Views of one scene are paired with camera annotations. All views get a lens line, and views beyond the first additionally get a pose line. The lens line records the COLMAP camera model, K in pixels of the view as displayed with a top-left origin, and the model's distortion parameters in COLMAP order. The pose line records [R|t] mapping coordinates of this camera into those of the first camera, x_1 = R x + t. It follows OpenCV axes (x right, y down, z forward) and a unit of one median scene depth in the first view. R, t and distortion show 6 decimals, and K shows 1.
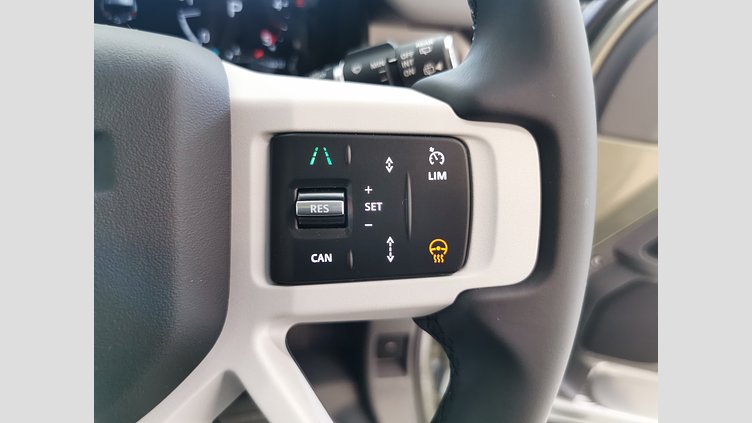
lens RADIAL K [[608.8, 0, 373.3], [0, 608.8, 210.1], [0, 0, 1]] dist [-0.002111, -0.003051]
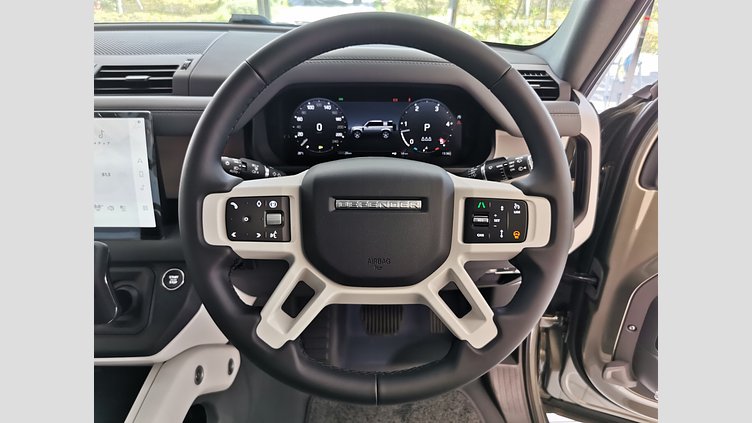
lens RADIAL K [[608.8, 0, 373.3], [0, 608.8, 210.1], [0, 0, 1]] dist [-0.002111, -0.003051]
pose [[0.982426, 0.039166, -0.182495, -0.057568], [-0.050493, 0.997048, -0.057840, 0.160257], [0.179691, 0.066038, 0.981504, -2.340646]]
